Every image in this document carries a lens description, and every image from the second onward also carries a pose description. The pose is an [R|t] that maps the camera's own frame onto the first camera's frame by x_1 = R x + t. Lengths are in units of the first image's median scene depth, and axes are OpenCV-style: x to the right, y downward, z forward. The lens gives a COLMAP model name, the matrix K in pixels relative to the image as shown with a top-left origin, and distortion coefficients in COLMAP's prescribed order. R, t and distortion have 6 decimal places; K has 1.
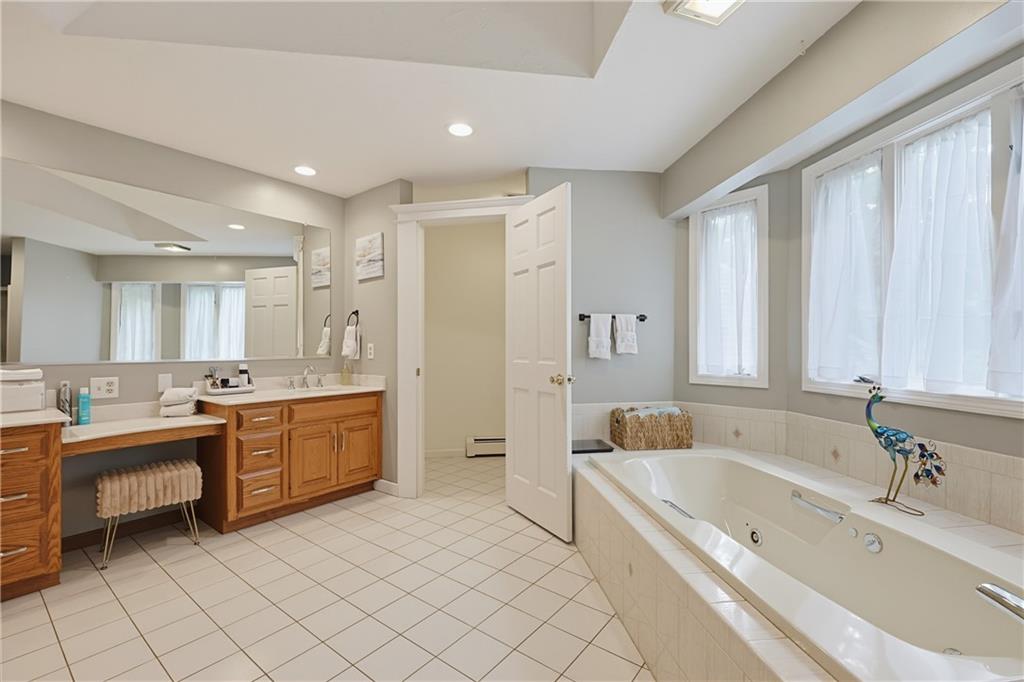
lens RADIAL K [[442.8, 0, 517.6], [0, 442.8, 343.0], [0, 0, 1]] dist [-0.010383, 0.000356]
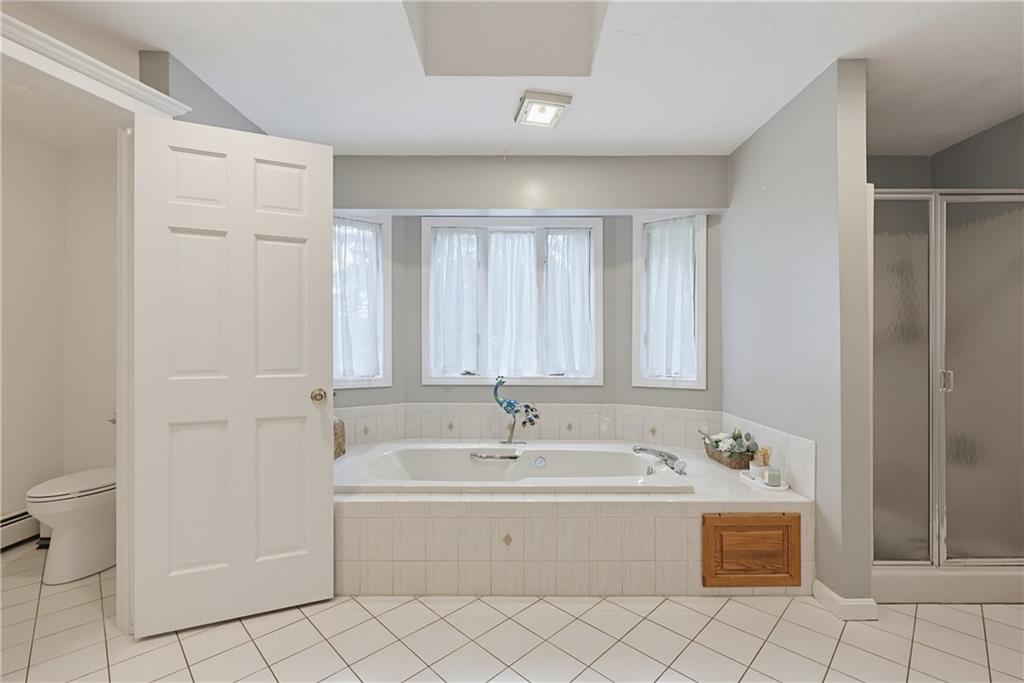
lens RADIAL K [[442.8, 0, 518.0], [0, 442.8, 343.6], [0, 0, 1]] dist [-0.010383, 0.000356]
pose [[0.109095, 0.011014, 0.993970, -0.718144], [-0.011968, 0.999881, -0.009765, -0.006479], [-0.993959, -0.010831, 0.109213, 0.645189]]
